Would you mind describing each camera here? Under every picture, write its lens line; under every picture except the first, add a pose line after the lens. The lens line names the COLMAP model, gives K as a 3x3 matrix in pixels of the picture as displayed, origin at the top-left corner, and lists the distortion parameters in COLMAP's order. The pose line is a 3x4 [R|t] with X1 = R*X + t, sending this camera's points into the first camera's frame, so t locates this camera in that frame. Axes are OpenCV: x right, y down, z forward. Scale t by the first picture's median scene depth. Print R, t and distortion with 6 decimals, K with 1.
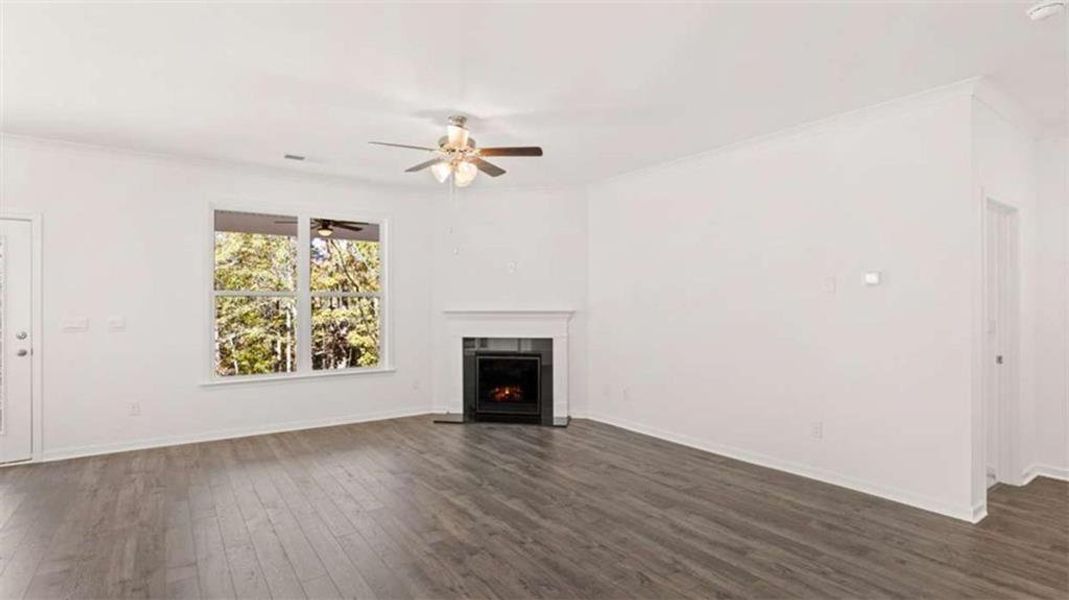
lens RADIAL K [[522.1, 0, 524.9], [0, 522.1, 298.9], [0, 0, 1]] dist [-0.010575, 0.000251]
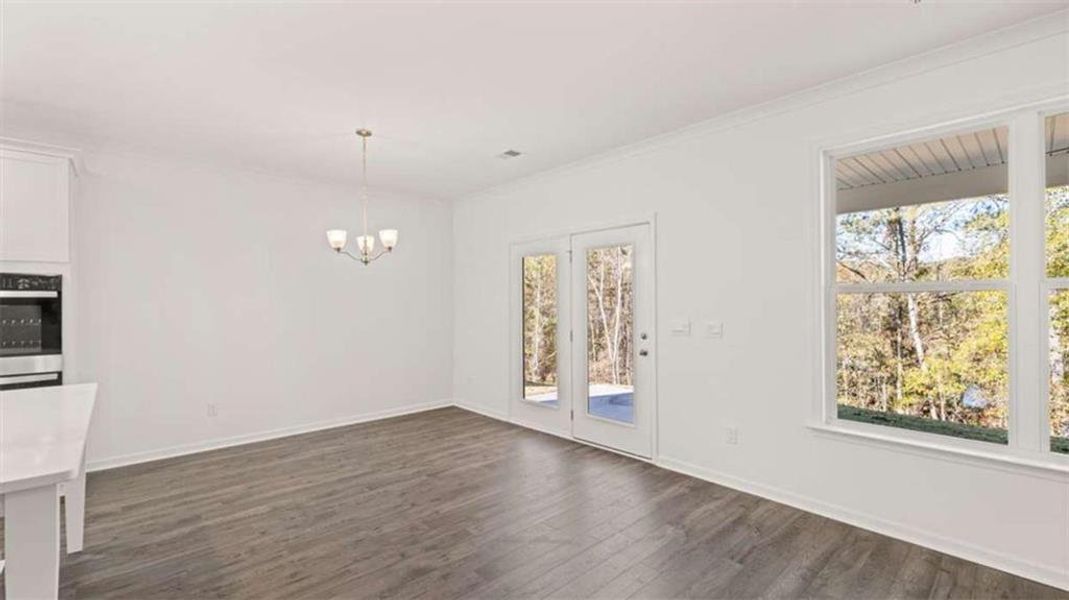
lens RADIAL K [[454.8, 0, 524.8], [0, 454.8, 304.2], [0, 0, 1]] dist [-0.007097, -0.000394]
pose [[0.129456, 0.000105, -0.991585, -0.110052], [0.009760, 0.999951, 0.001380, 0.004576], [0.991537, -0.009857, 0.129449, 0.652344]]
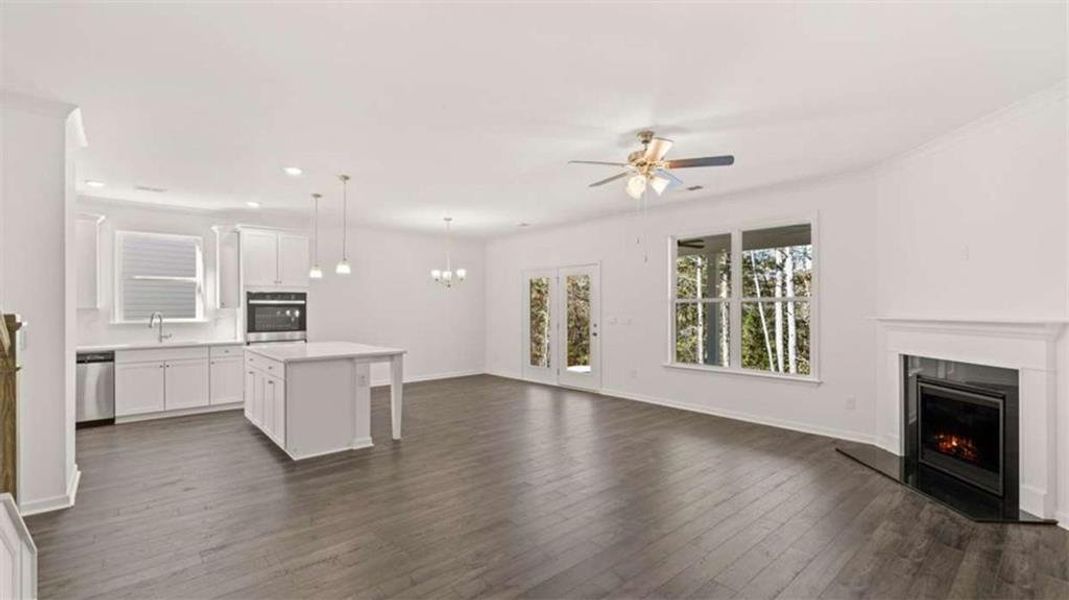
lens RADIAL K [[454.8, 0, 533.3], [0, 454.8, 305.2], [0, 0, 1]] dist [-0.007097, -0.000394]
pose [[0.123628, -0.006760, -0.992306, 0.663517], [0.005355, 0.999967, -0.006145, 0.006599], [0.992314, -0.004554, 0.123660, 0.571077]]
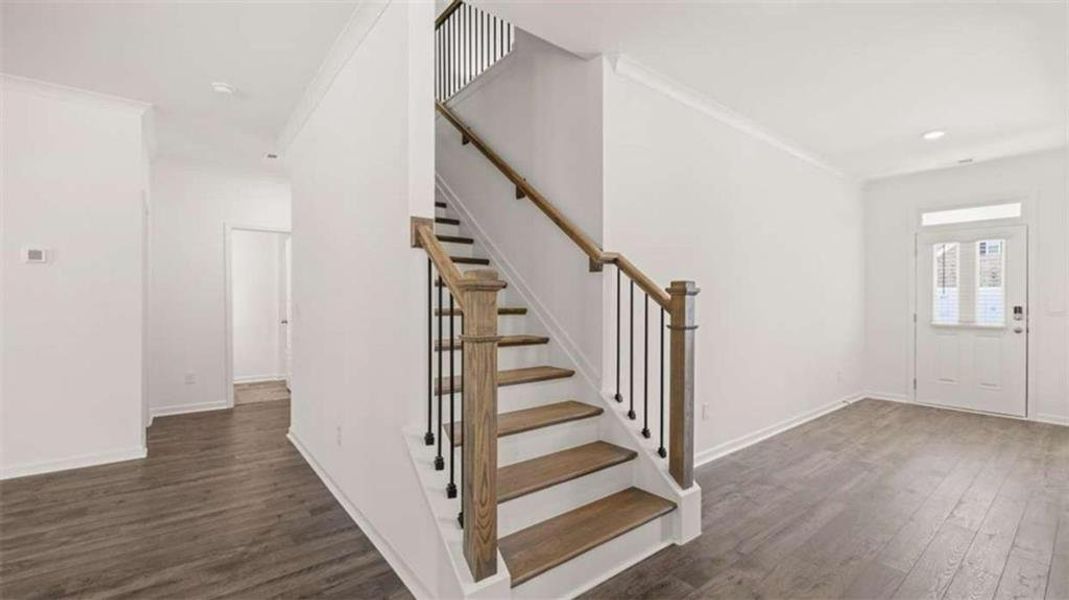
lens RADIAL K [[454.8, 0, 535.9], [0, 454.8, 302.2], [0, 0, 1]] dist [-0.007097, -0.000394]
pose [[-0.070730, -0.003387, 0.997490, -0.204861], [-0.005014, 0.999983, 0.003040, 0.032516], [-0.997483, -0.004786, -0.070746, 0.089141]]
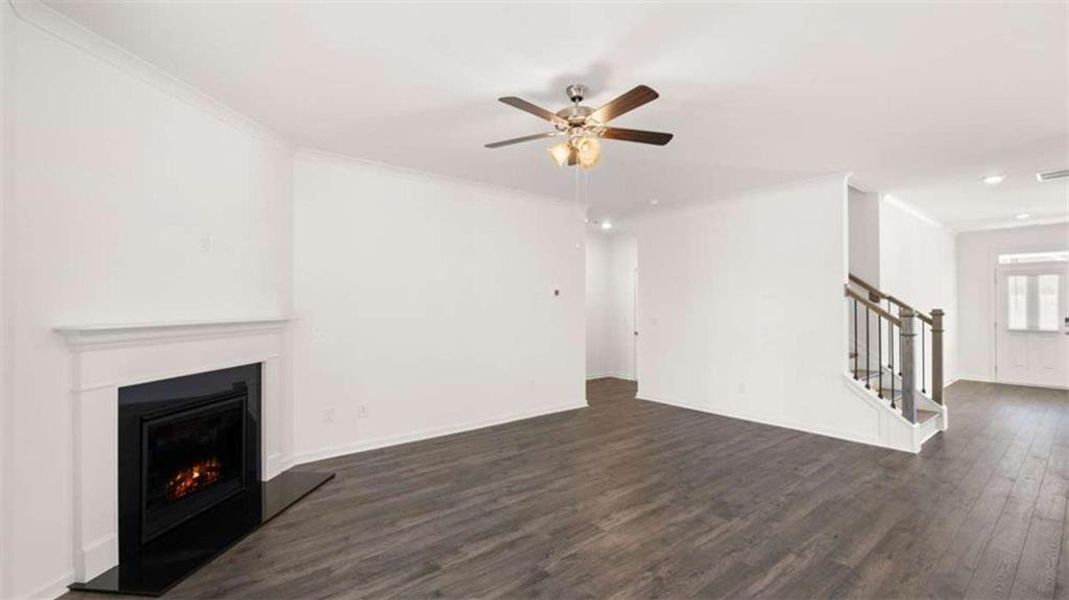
lens RADIAL K [[454.8, 0, 531.6], [0, 454.8, 302.5], [0, 0, 1]] dist [-0.007097, -0.000394]
pose [[-0.071049, 0.007408, 0.997445, -0.745255], [-0.004513, 0.999960, -0.007748, 0.004735], [-0.997463, -0.005051, -0.071013, 0.978698]]
